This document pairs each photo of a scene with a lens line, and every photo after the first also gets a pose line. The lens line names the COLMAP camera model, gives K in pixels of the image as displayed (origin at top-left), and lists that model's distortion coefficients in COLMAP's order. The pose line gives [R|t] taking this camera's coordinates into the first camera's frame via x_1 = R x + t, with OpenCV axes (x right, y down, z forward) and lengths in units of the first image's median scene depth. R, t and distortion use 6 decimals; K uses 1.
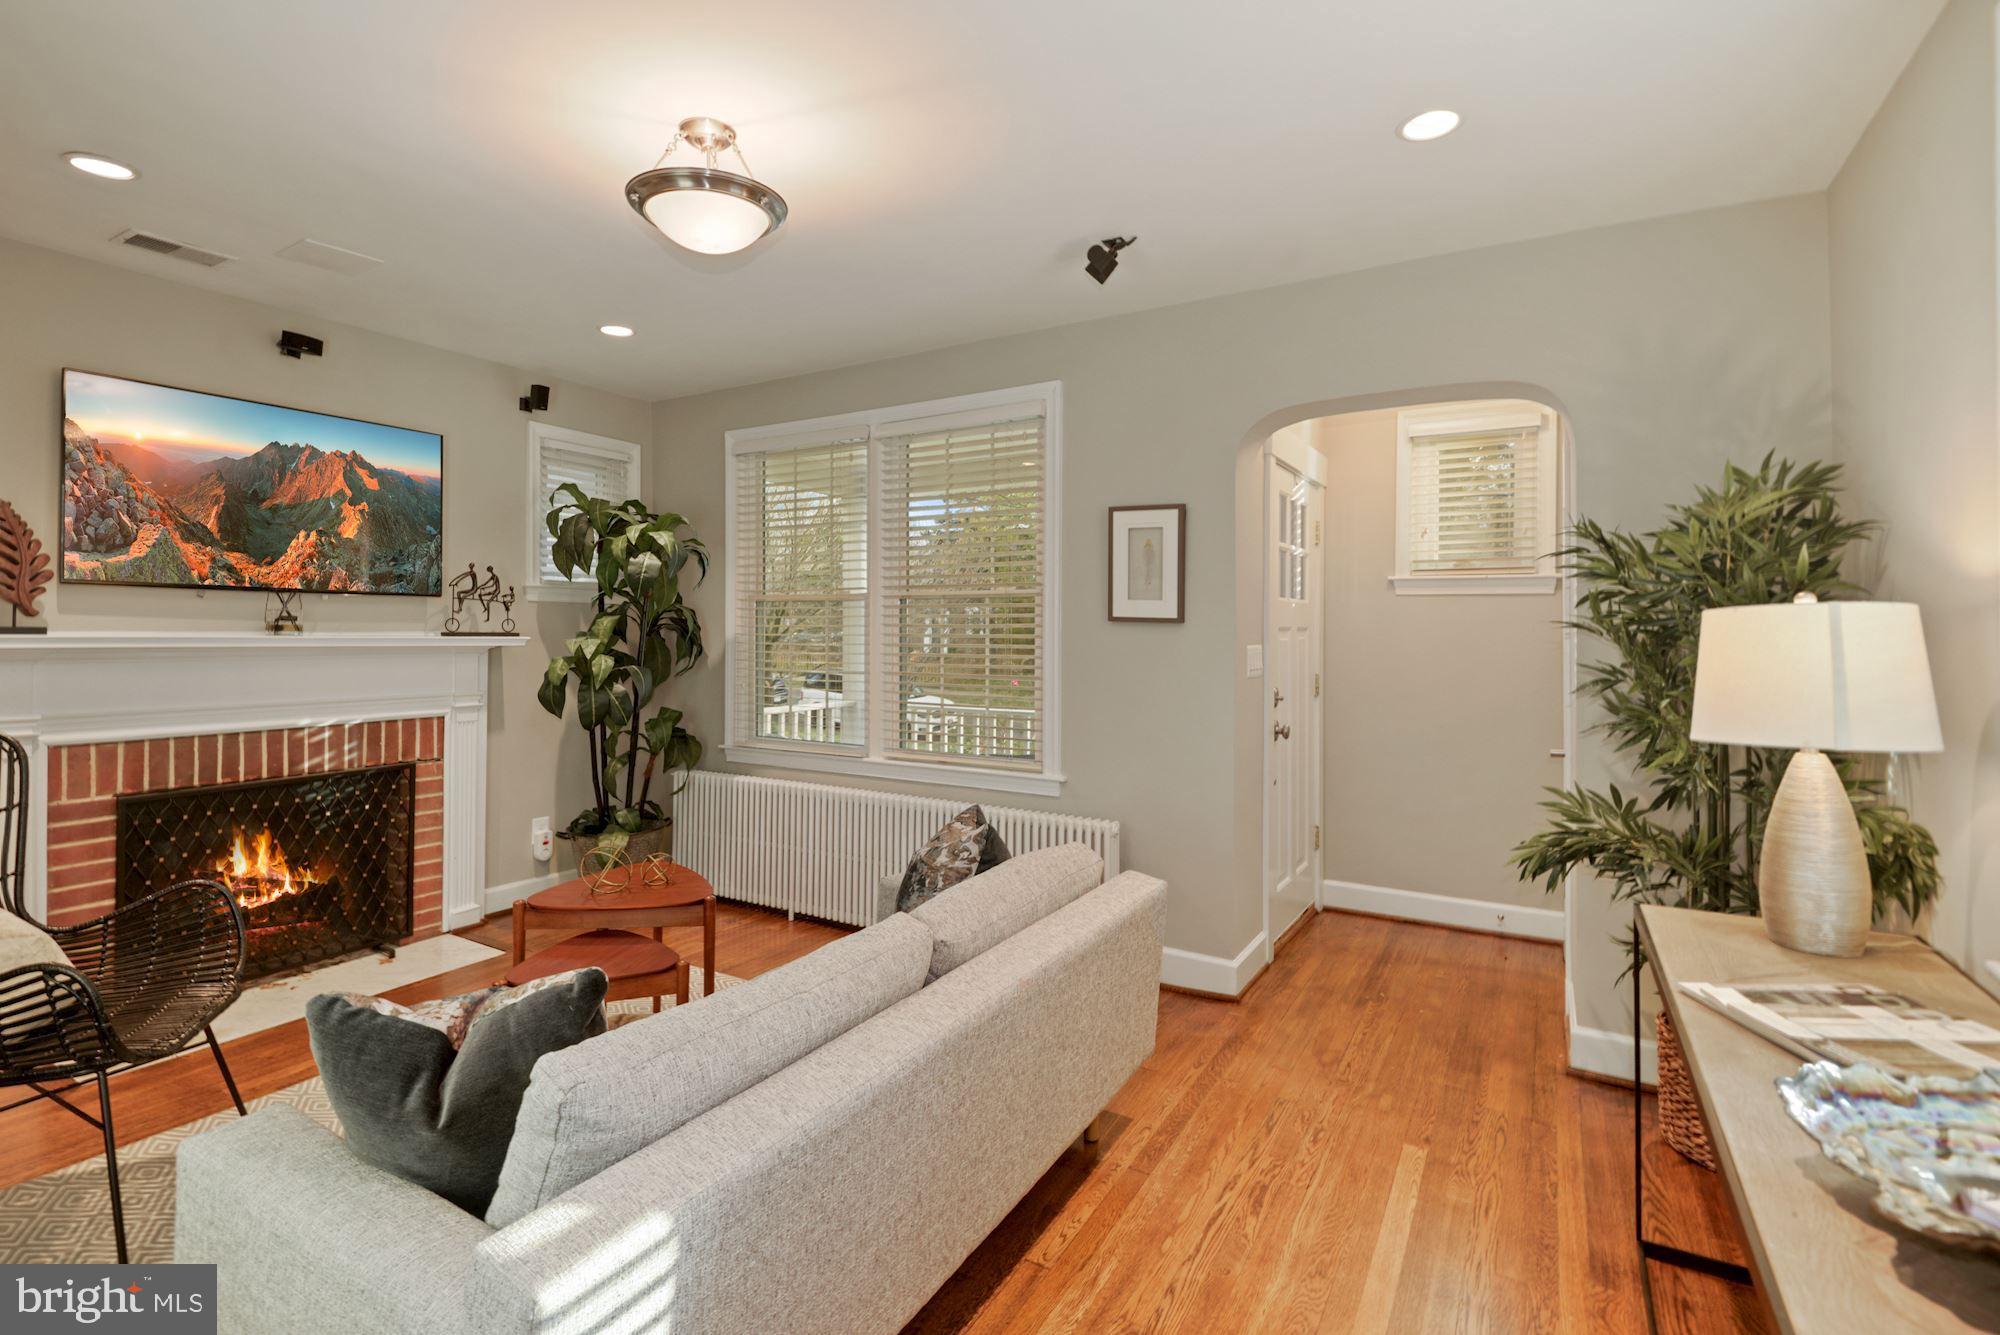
lens RADIAL K [[916.9, 0, 1000.7], [0, 916.9, 622.6], [0, 0, 1]] dist [0.001090, -0.011244]
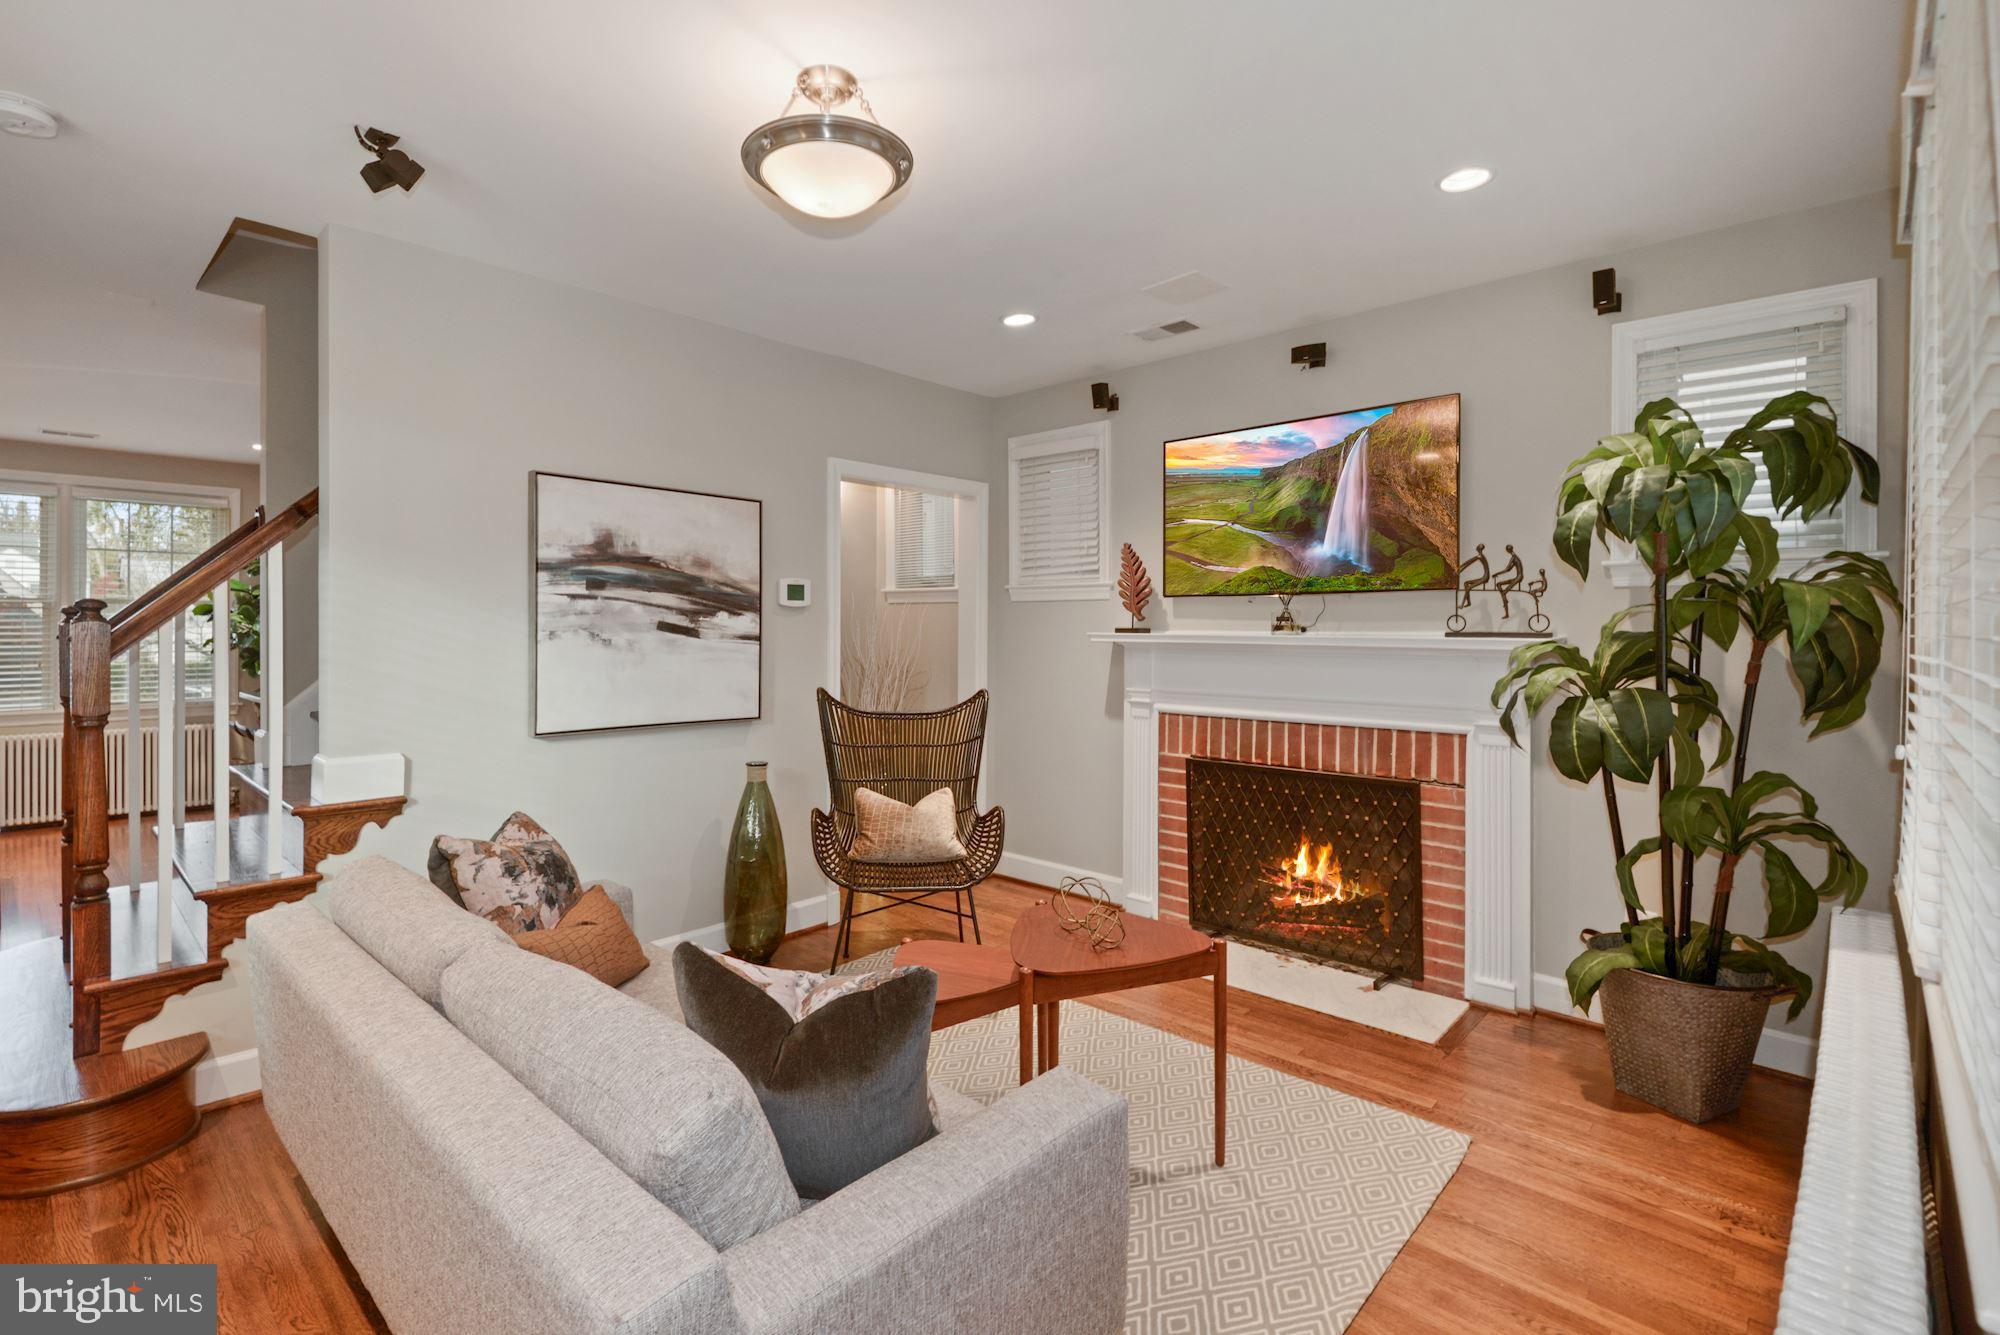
lens RADIAL K [[920.5, 0, 1002.4], [0, 920.5, 634.1], [0, 0, 1]] dist [0.001520, -0.012039]
pose [[-0.201524, 0.003905, -0.979476, 0.294201], [0.003278, 0.999989, 0.003312, 0.008886], [0.979478, -0.002544, -0.201535, 0.796914]]
